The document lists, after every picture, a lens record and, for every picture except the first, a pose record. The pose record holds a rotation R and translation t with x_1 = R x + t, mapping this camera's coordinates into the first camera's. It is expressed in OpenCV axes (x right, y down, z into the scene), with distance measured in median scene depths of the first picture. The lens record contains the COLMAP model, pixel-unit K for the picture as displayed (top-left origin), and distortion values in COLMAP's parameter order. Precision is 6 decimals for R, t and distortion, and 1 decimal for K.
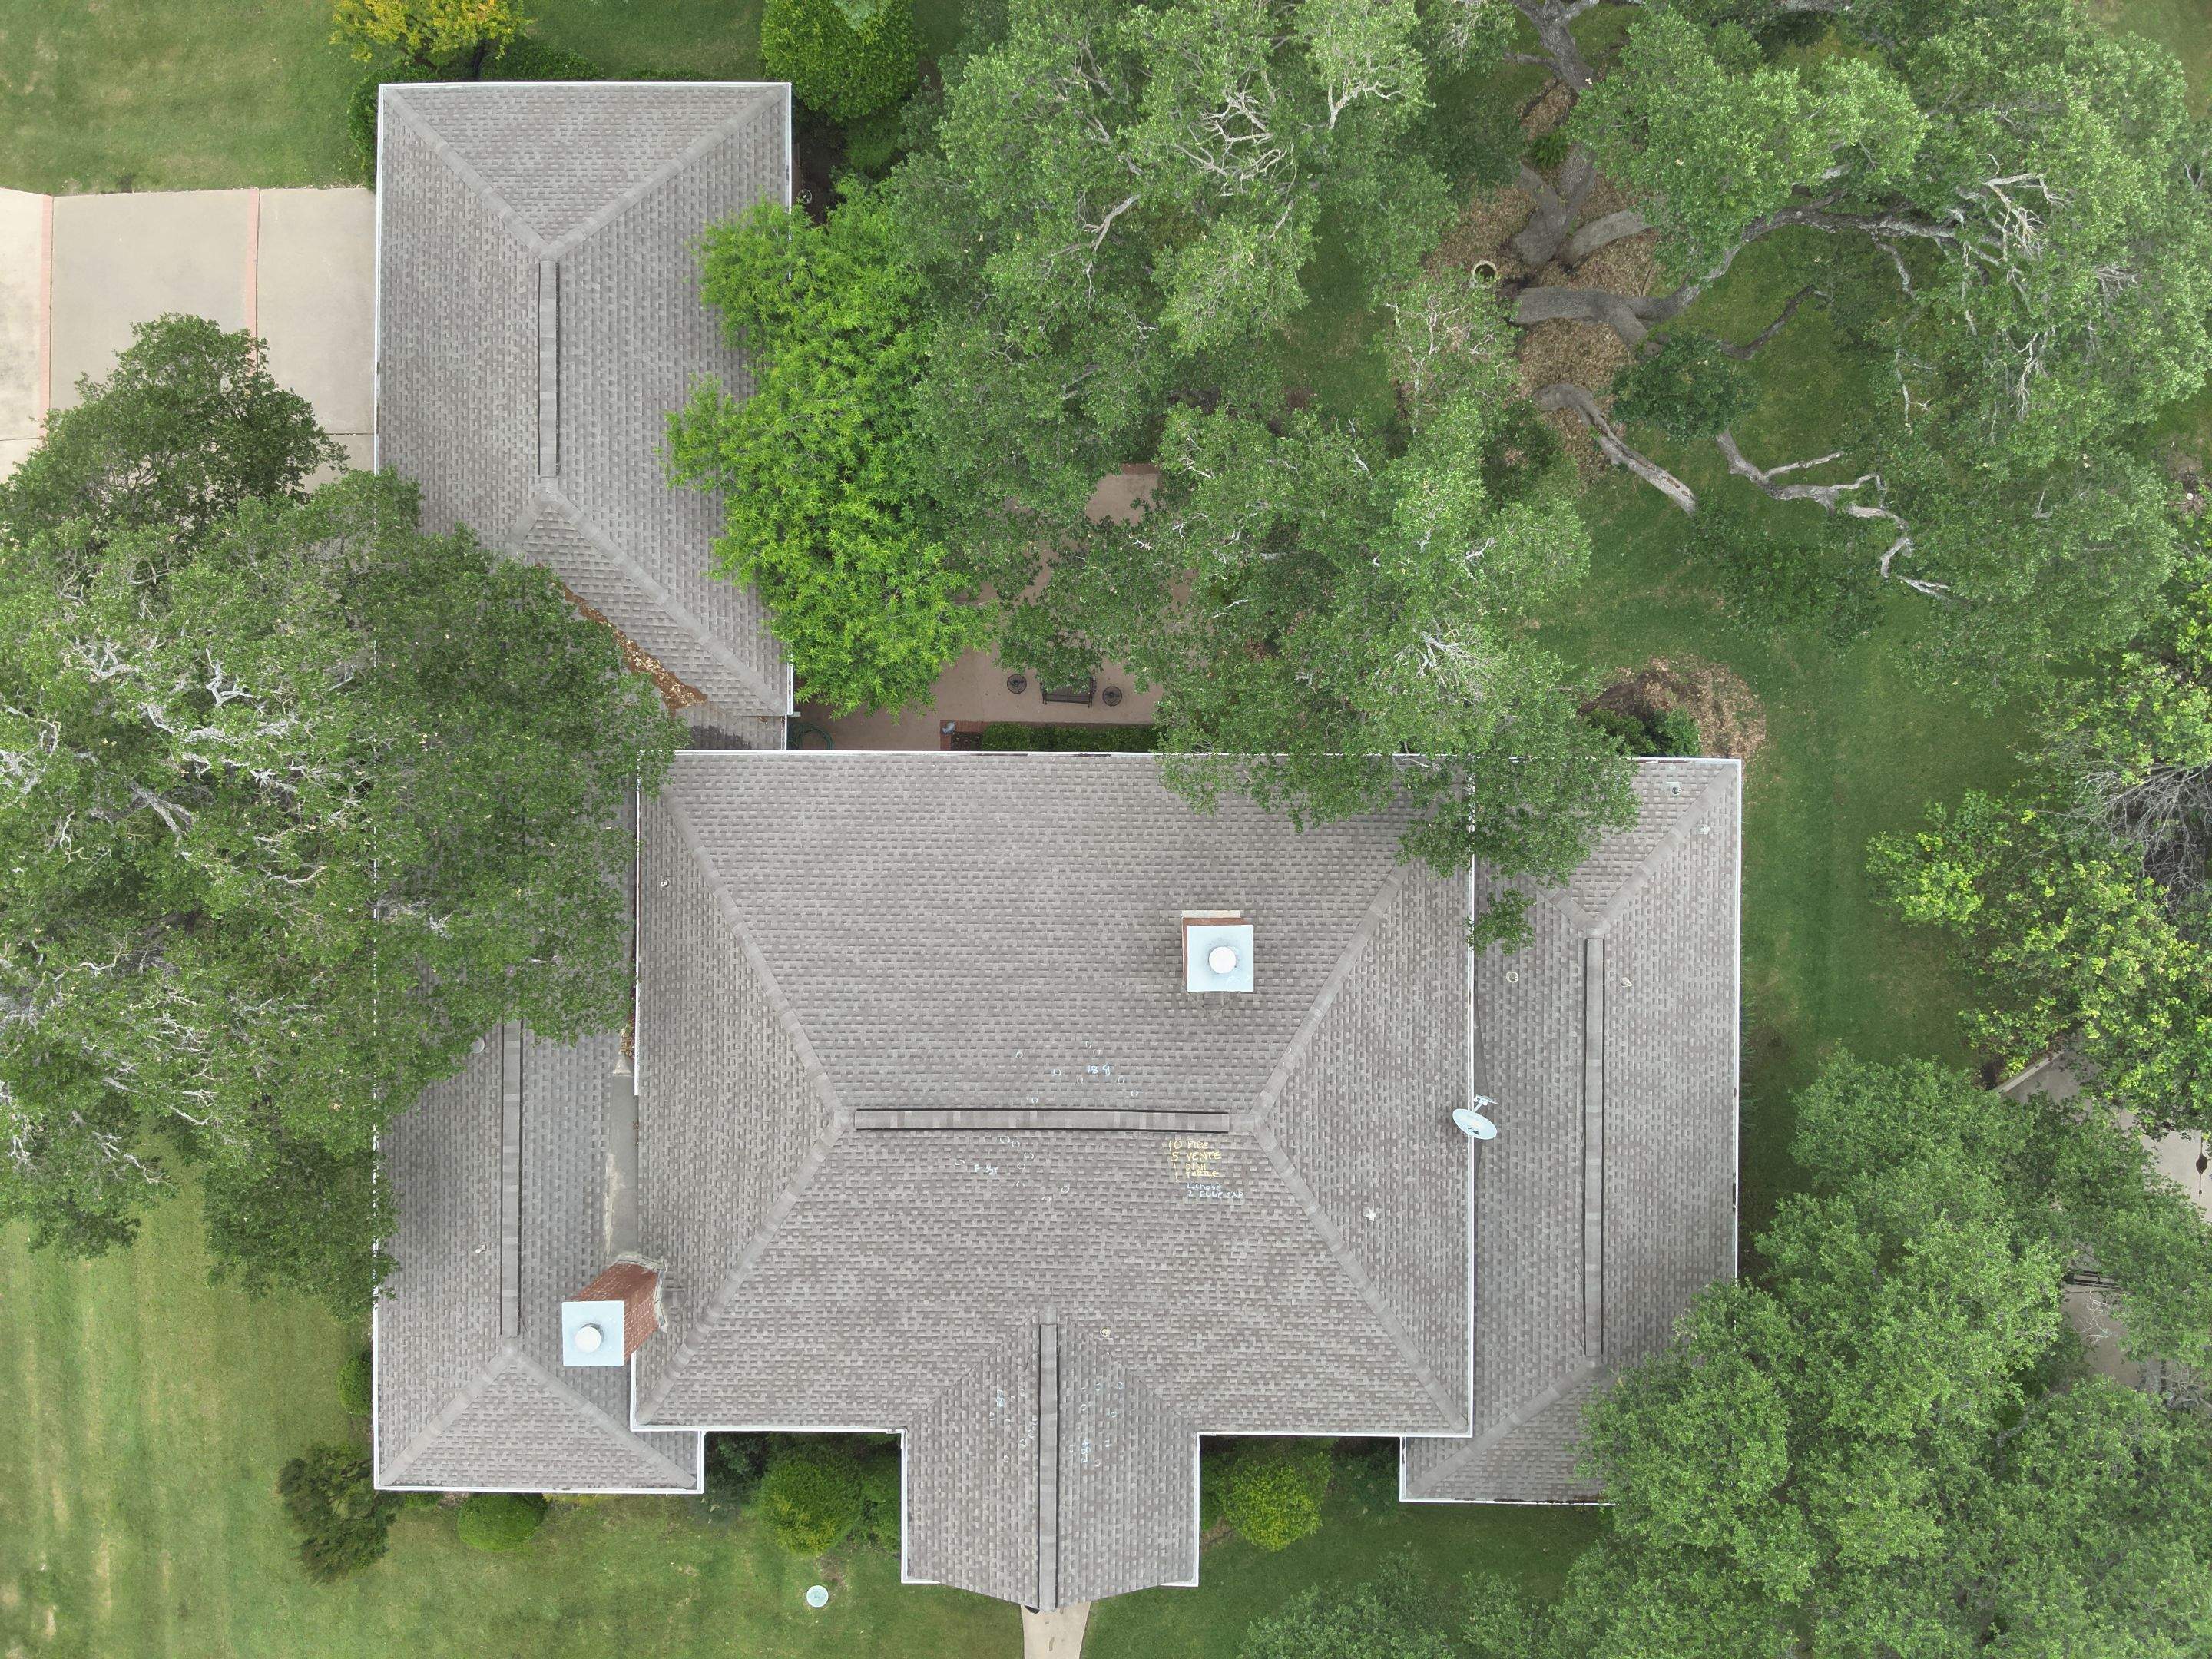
lens RADIAL K [[1603.3, 0, 1093.8], [0, 1603.3, 837.0], [0, 0, 1]] dist [0.146633, -0.264092]
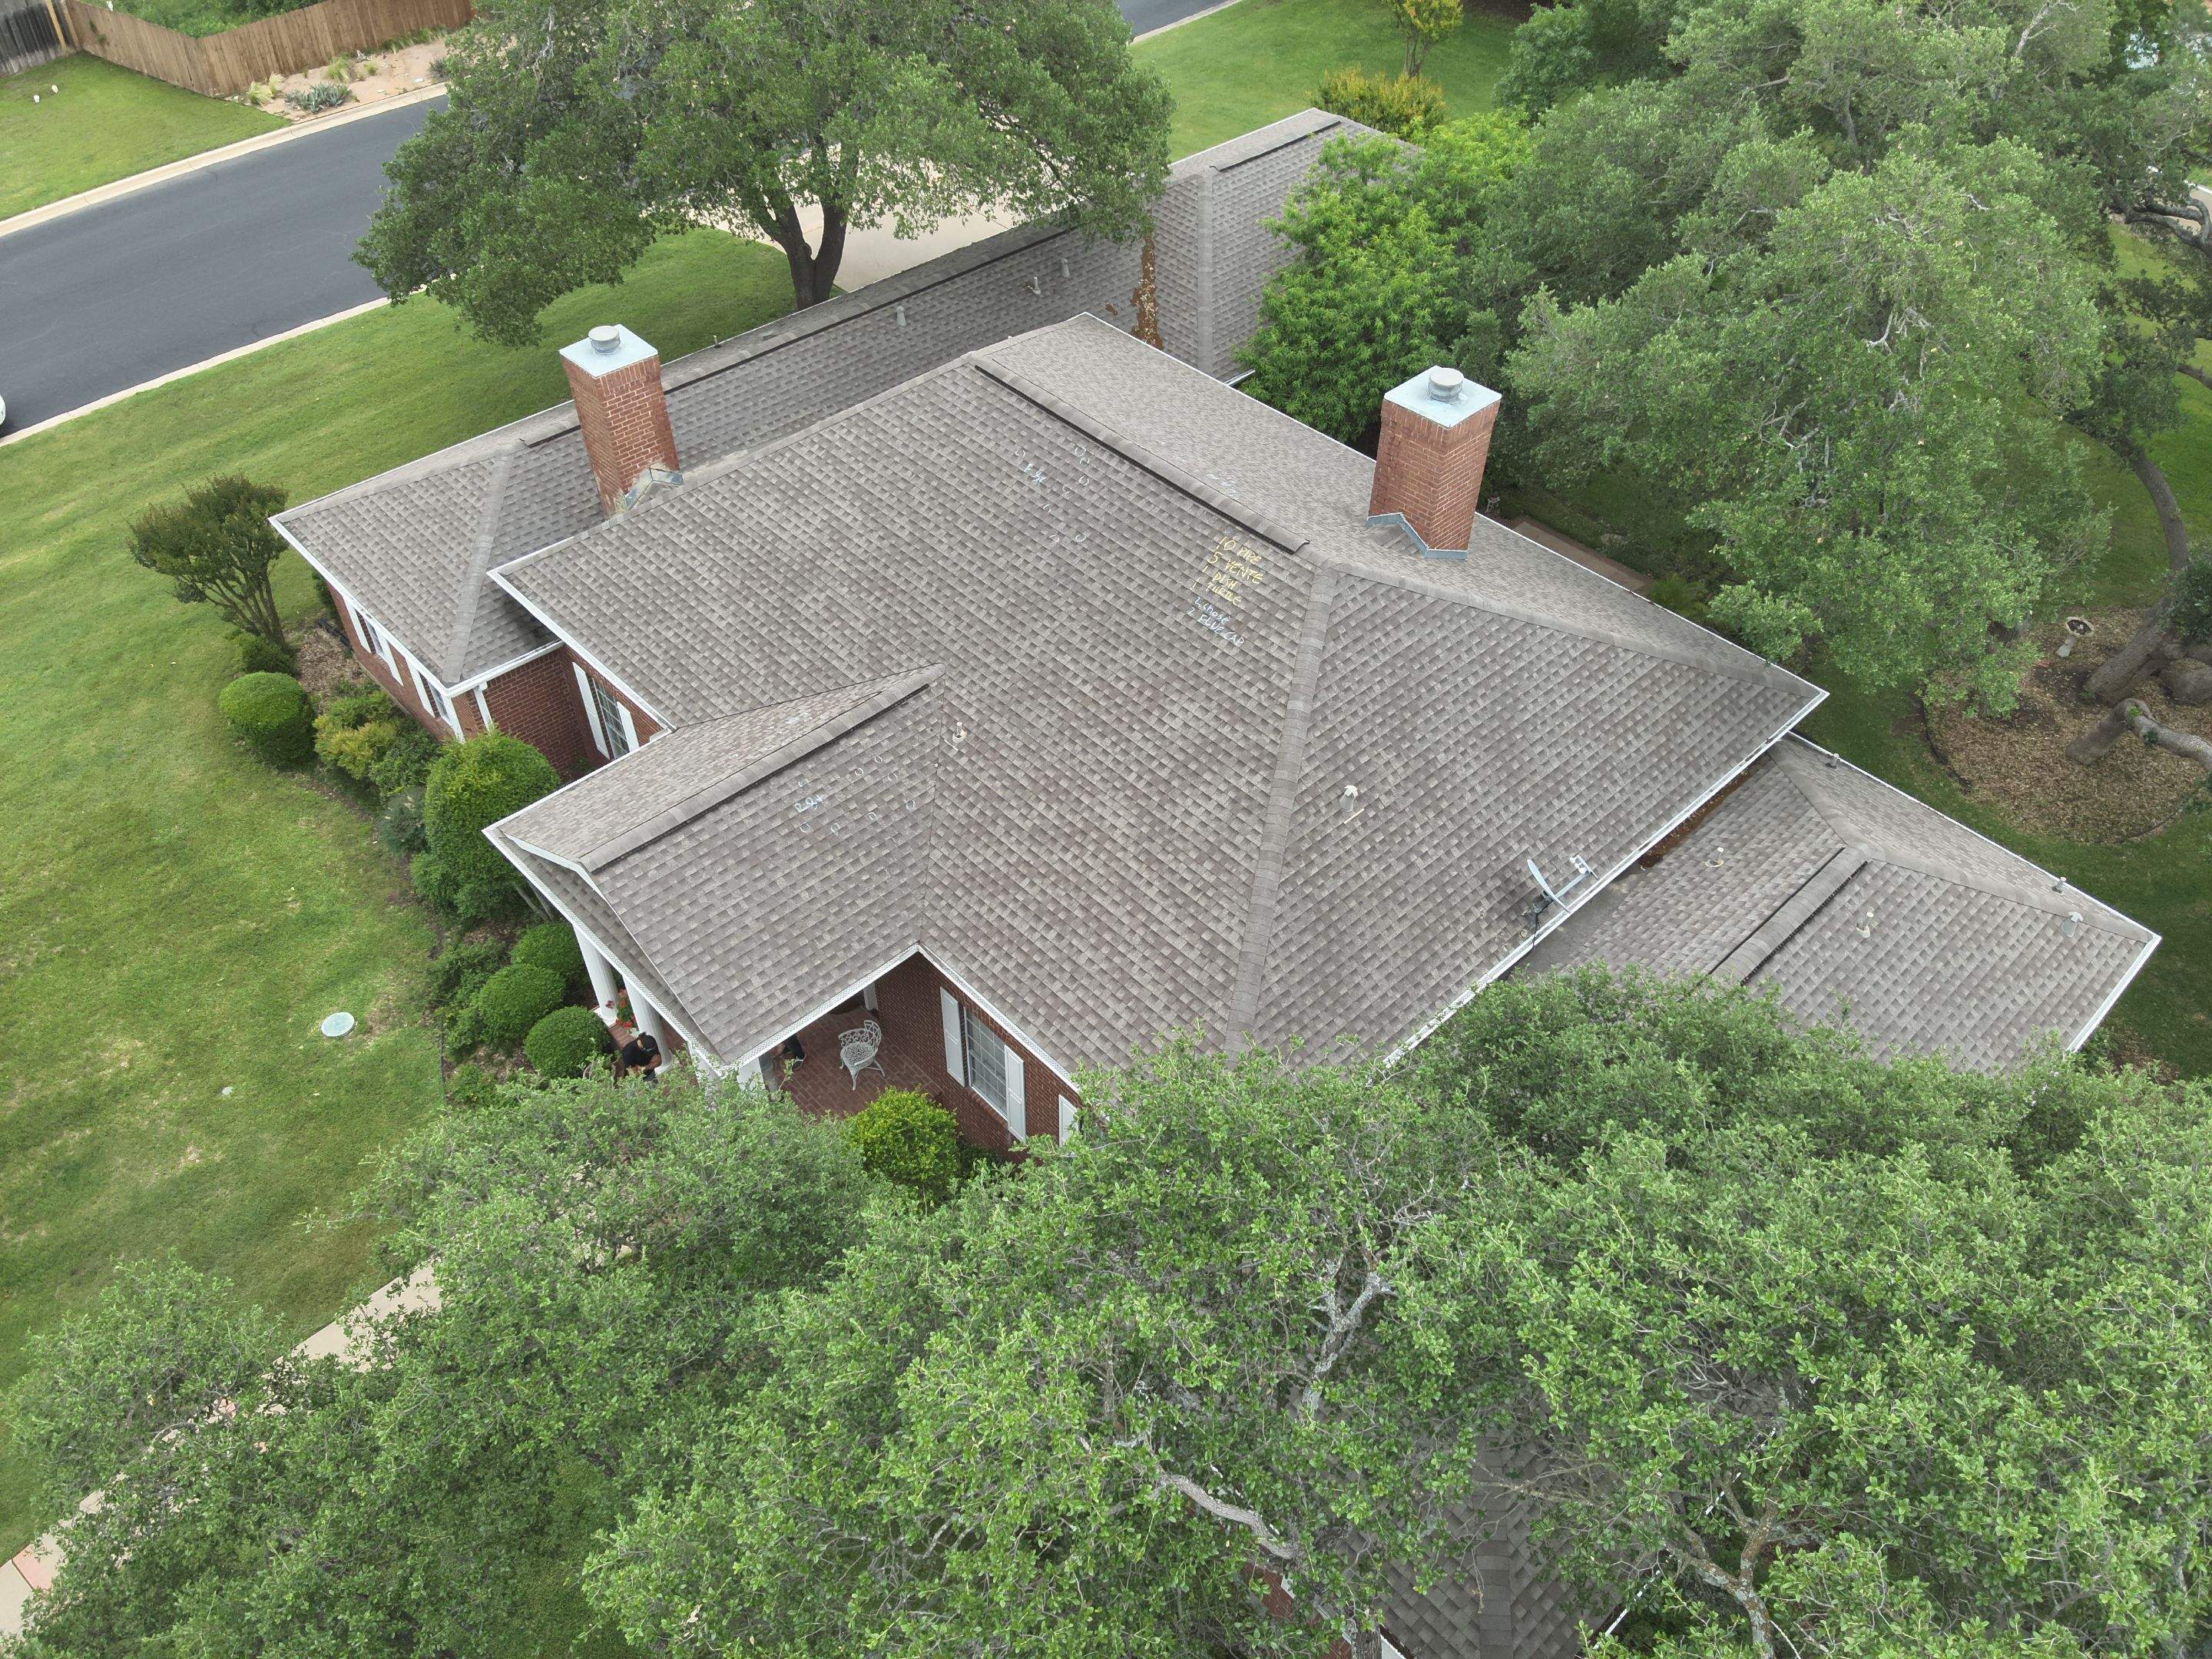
lens RADIAL K [[1563.6, 0, 1086.6], [0, 1563.6, 841.8], [0, 0, 1]] dist [0.179521, -0.293217]
pose [[0.688436, 0.525189, -0.500232, 0.437161], [-0.724969, 0.477516, -0.496386, 0.654002], [-0.021828, 0.704382, 0.709485, 0.544786]]
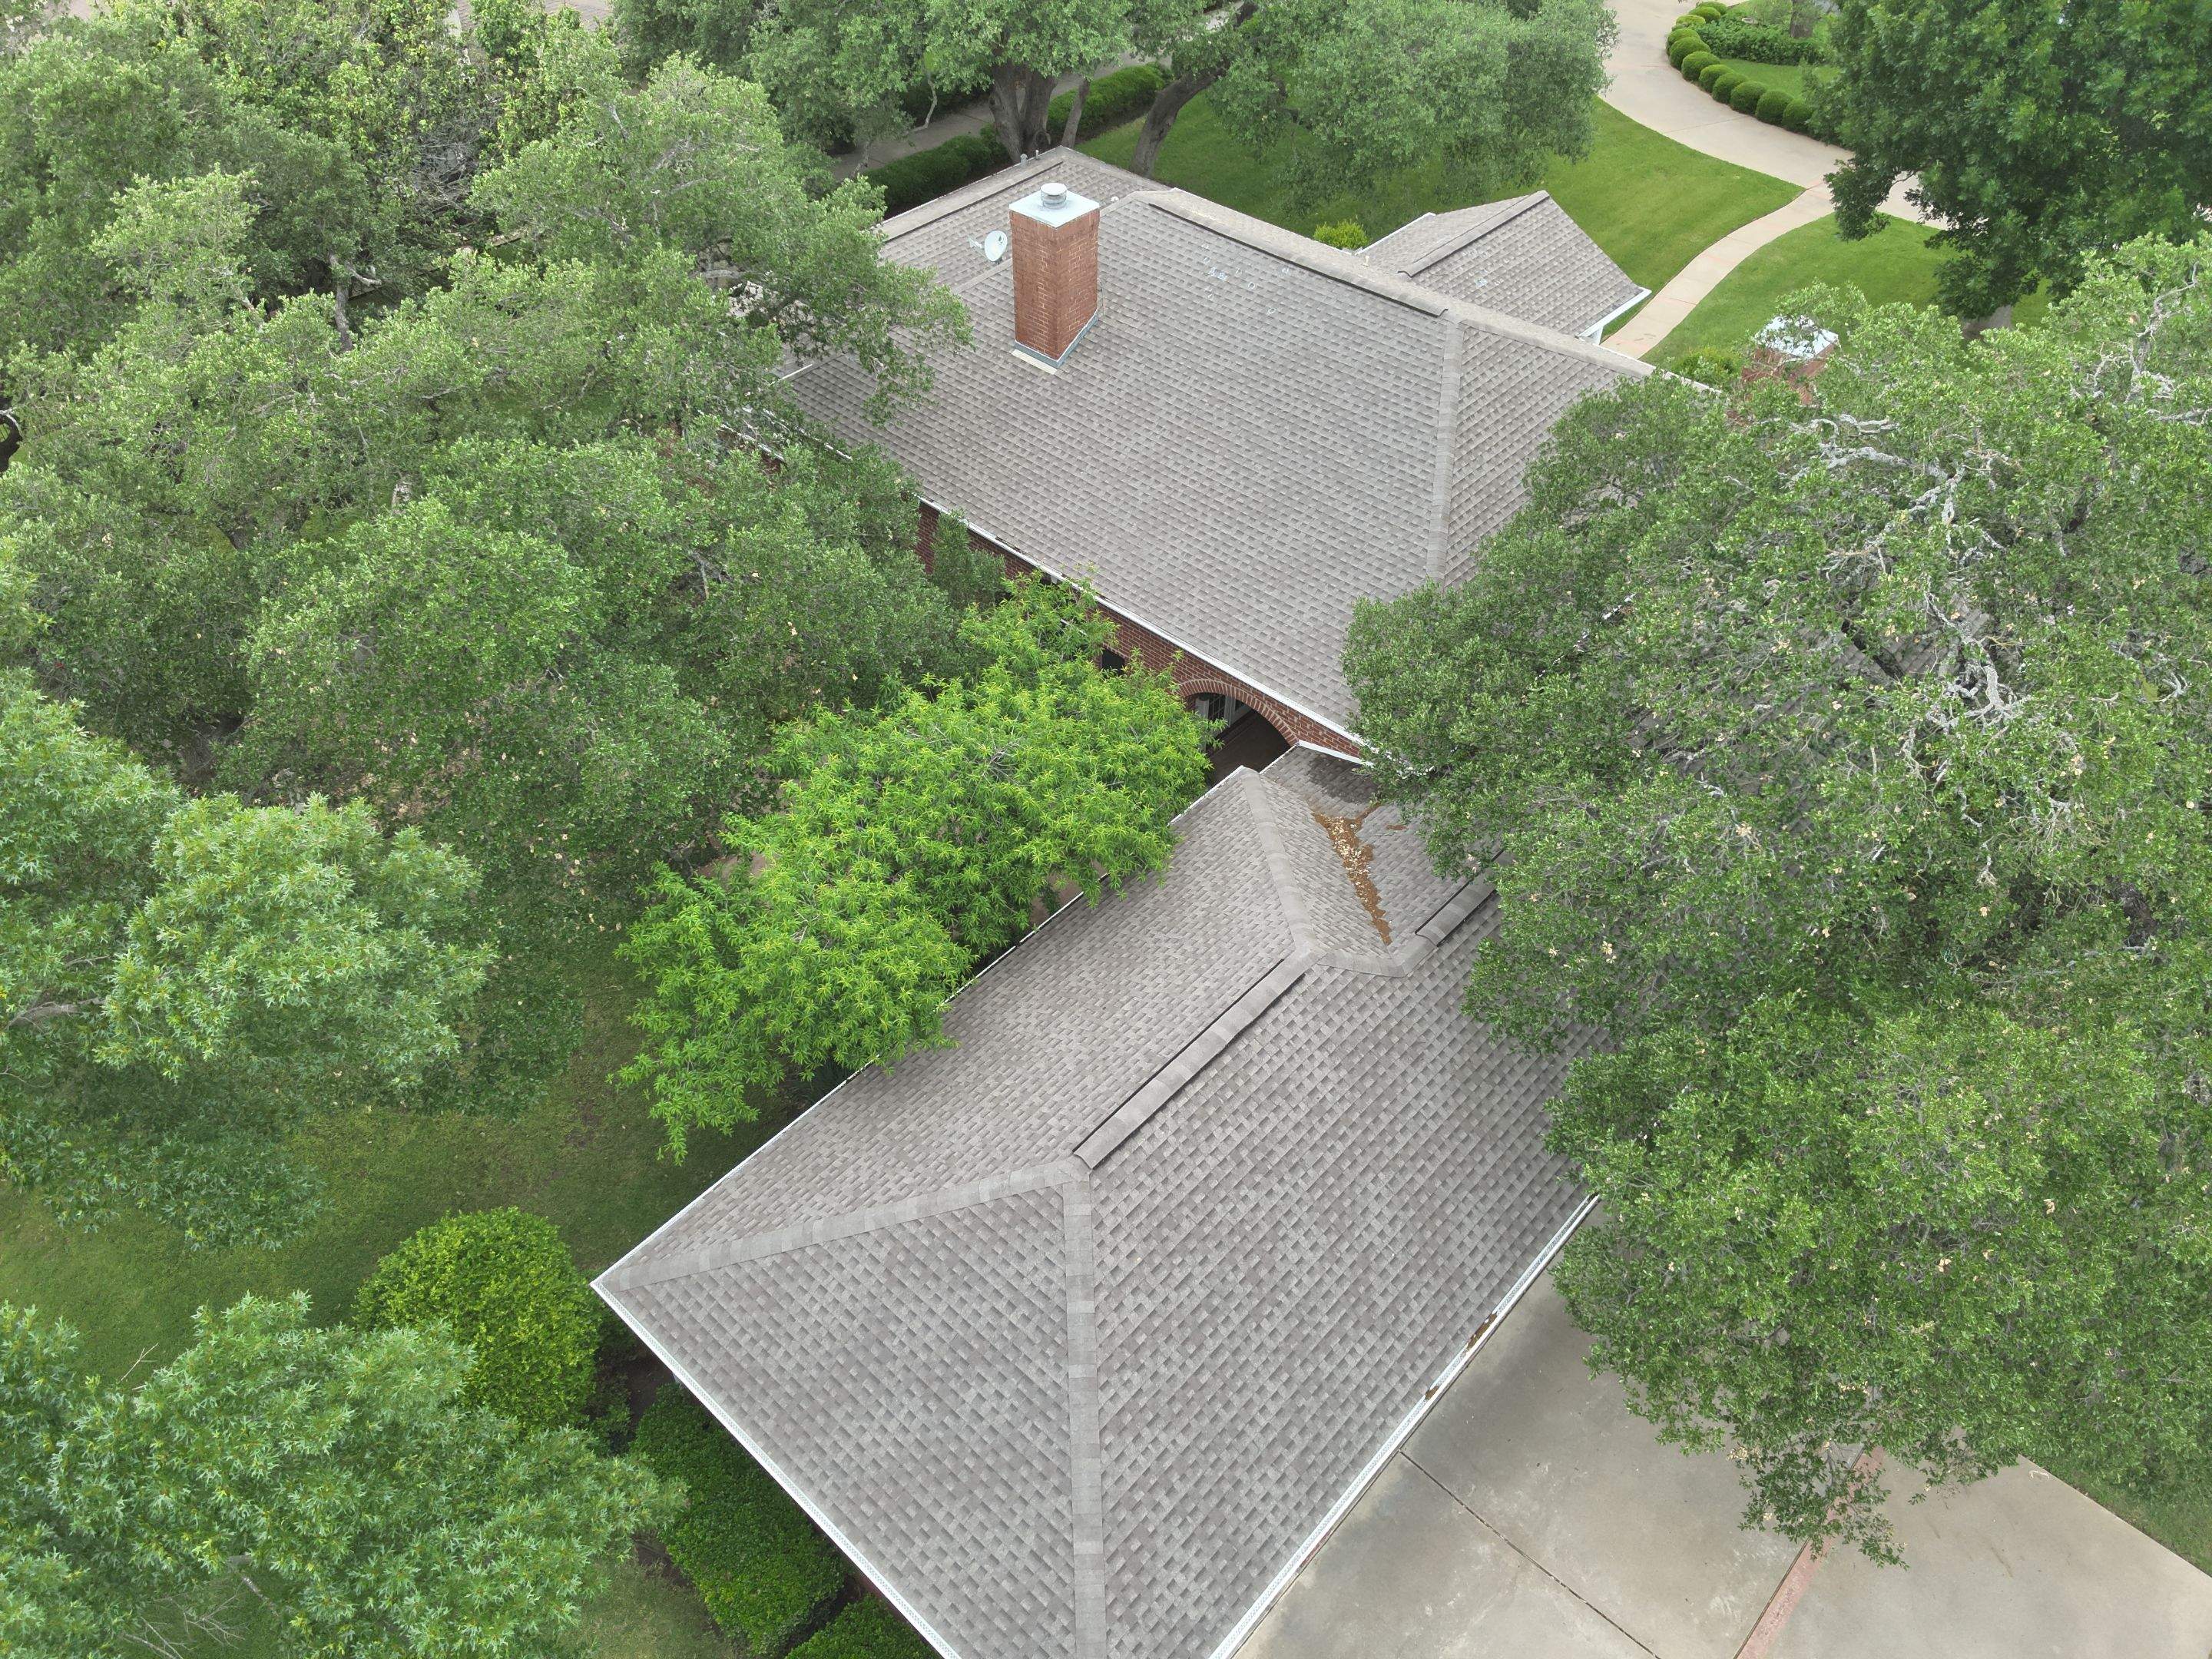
lens RADIAL K [[1599.4, 0, 1106.0], [0, 1599.4, 829.5], [0, 0, 1]] dist [0.133462, -0.237191]
pose [[-0.748108, -0.460573, 0.477710, -0.578696], [0.663520, -0.528578, 0.529477, -0.612667], [0.008644, 0.713076, 0.701033, 0.511069]]
